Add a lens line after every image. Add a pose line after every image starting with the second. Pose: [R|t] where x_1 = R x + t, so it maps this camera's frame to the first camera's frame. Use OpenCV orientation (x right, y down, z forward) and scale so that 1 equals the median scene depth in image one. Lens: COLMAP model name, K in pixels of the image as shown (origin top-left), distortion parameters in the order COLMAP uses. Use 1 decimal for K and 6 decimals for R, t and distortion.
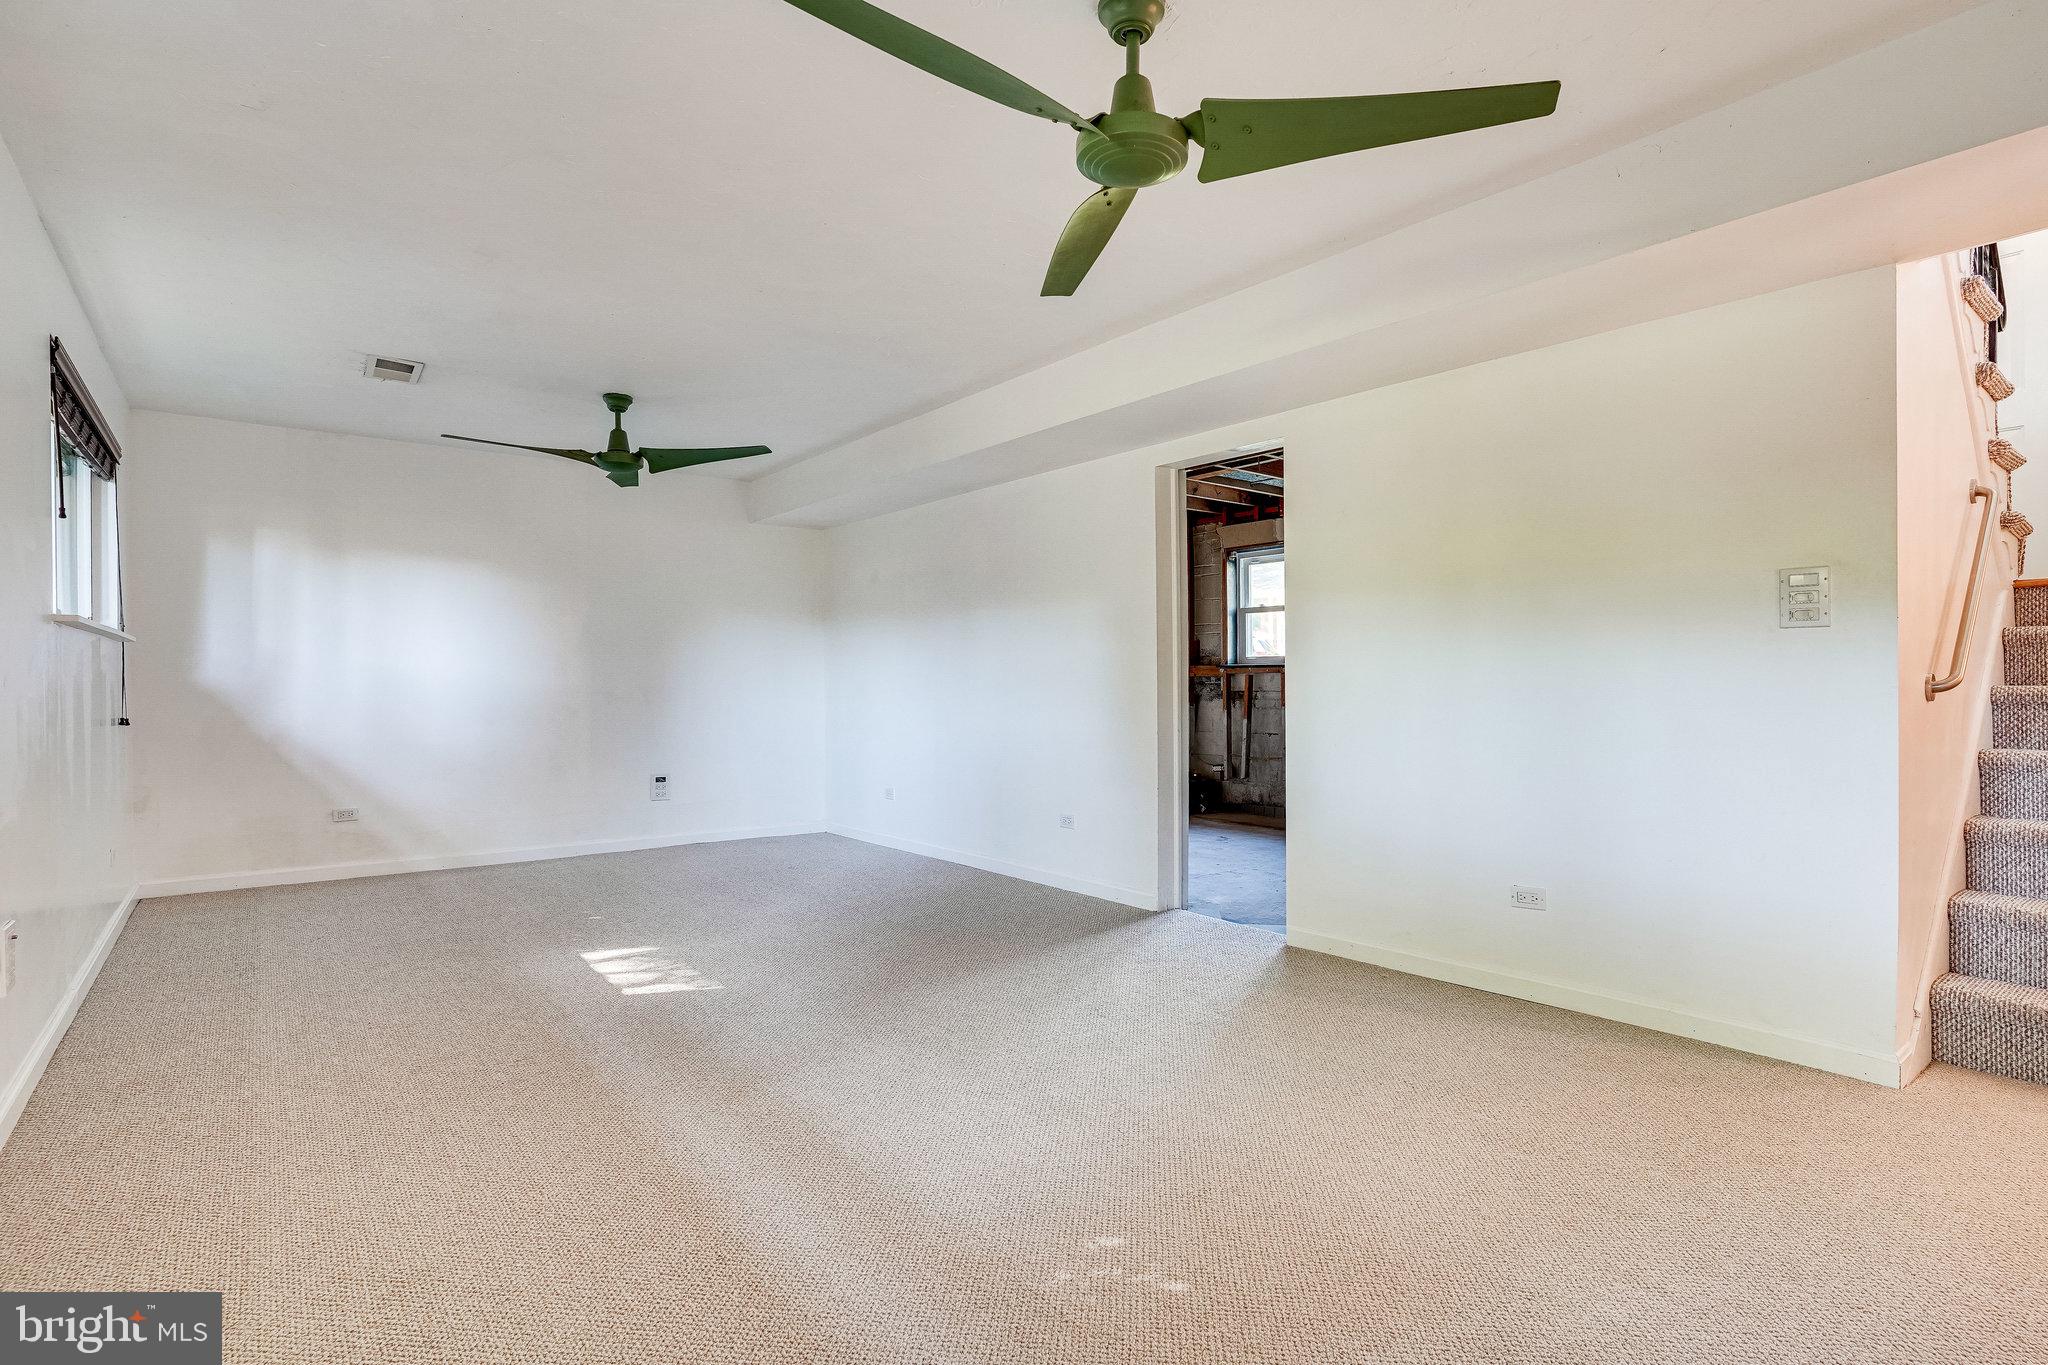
lens RADIAL K [[1012.3, 0, 1024.5], [0, 1012.3, 665.7], [0, 0, 1]] dist [-0.080076, 0.040297]
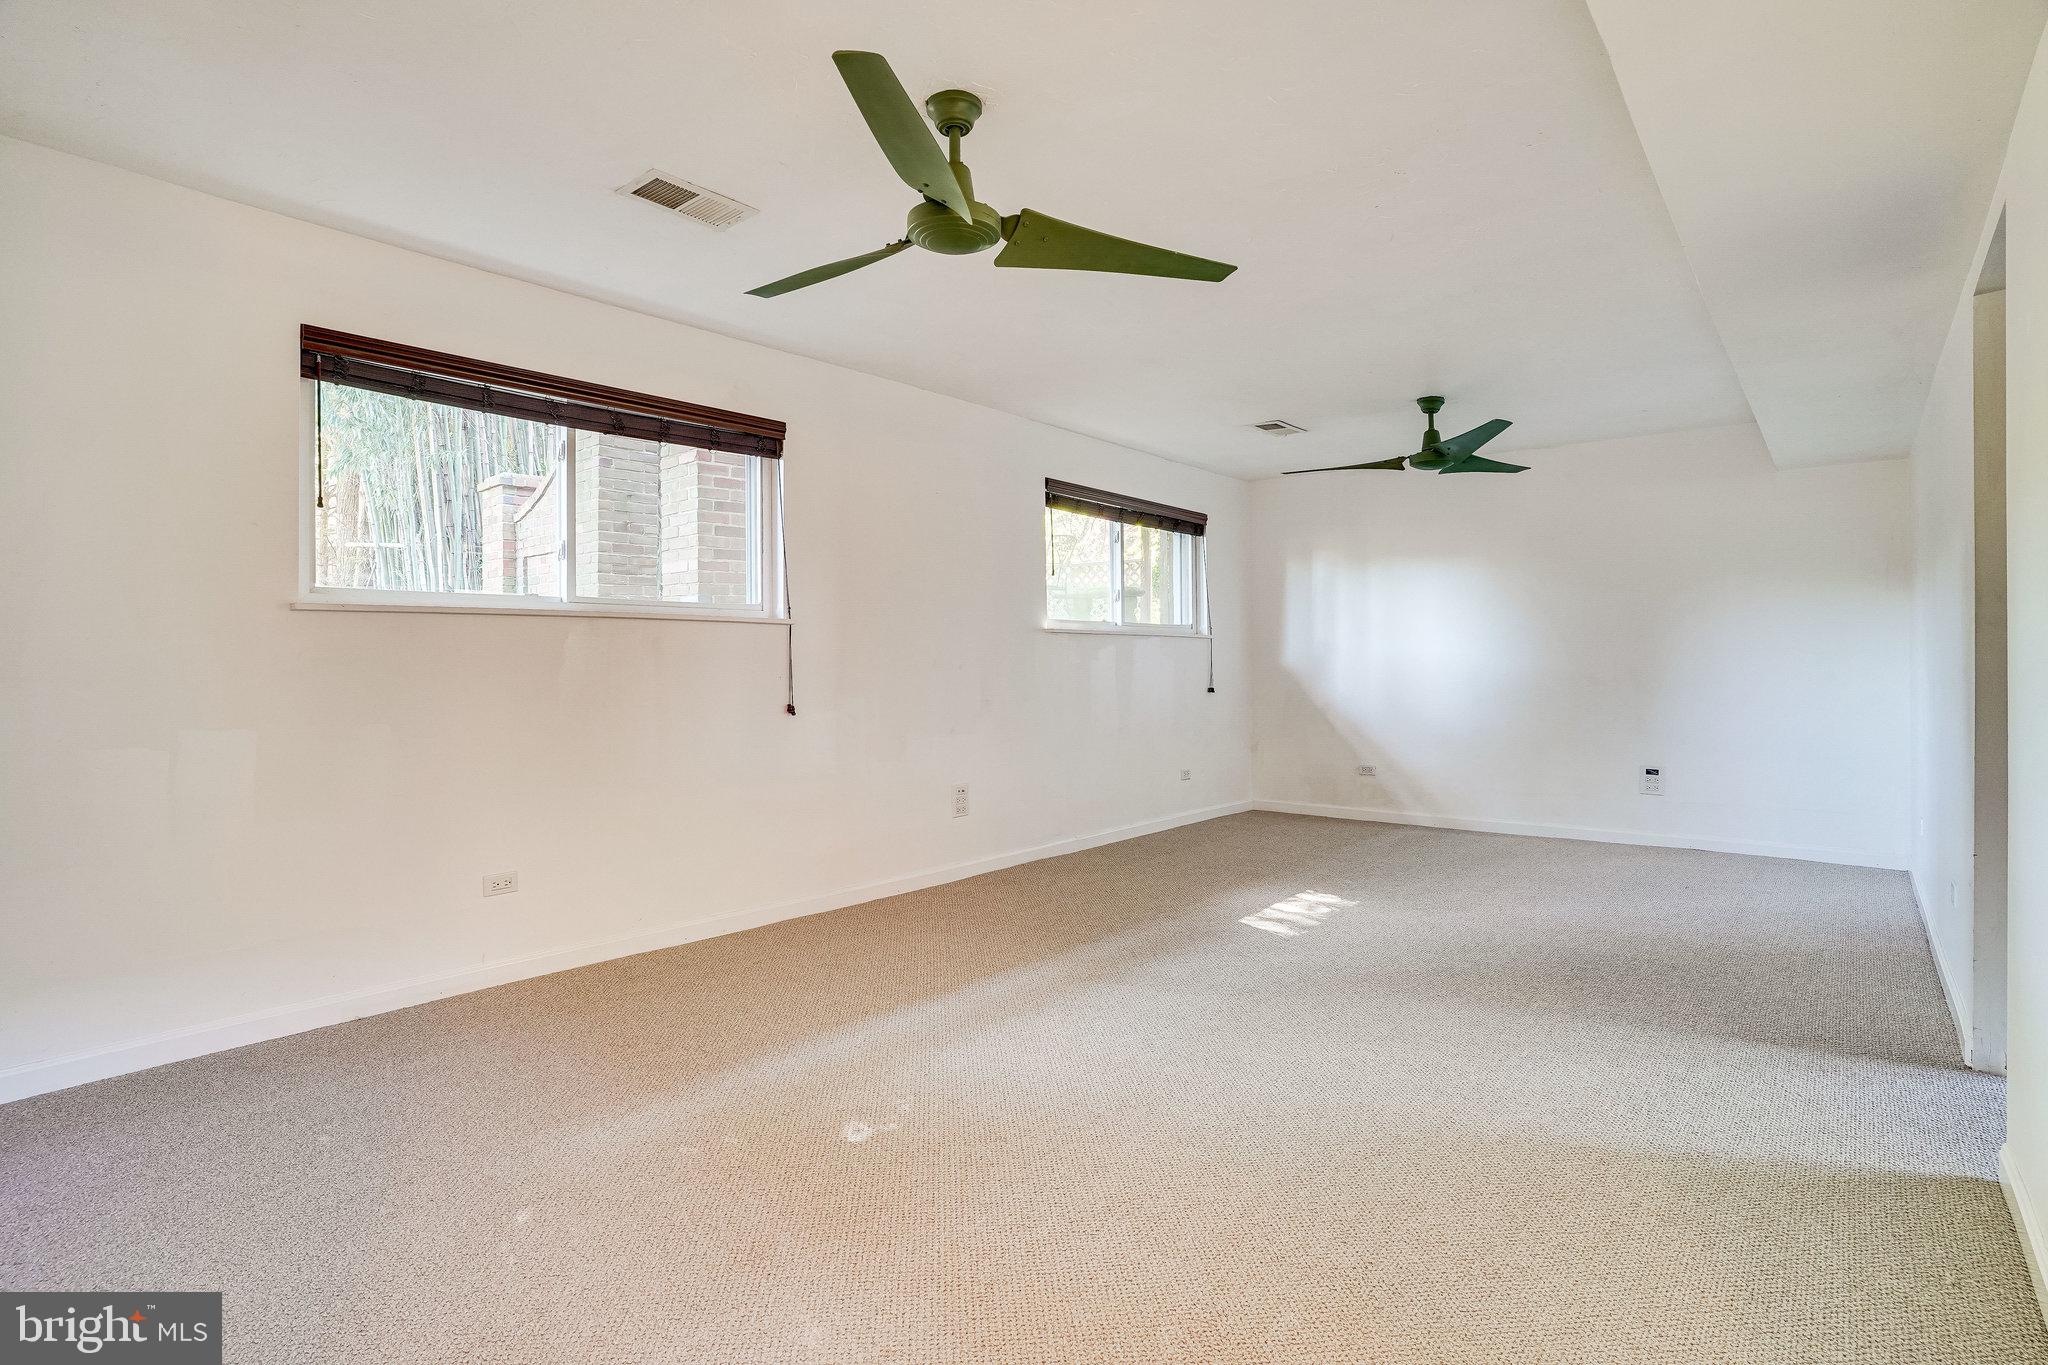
lens RADIAL K [[1012.3, 0, 1024.5], [0, 1012.3, 665.7], [0, 0, 1]] dist [-0.080076, 0.040297]
pose [[0.220443, 0.006073, -0.975381, 0.475168], [0.014860, 0.999844, 0.009583, -0.000393], [0.975287, -0.016606, 0.220318, 0.301362]]
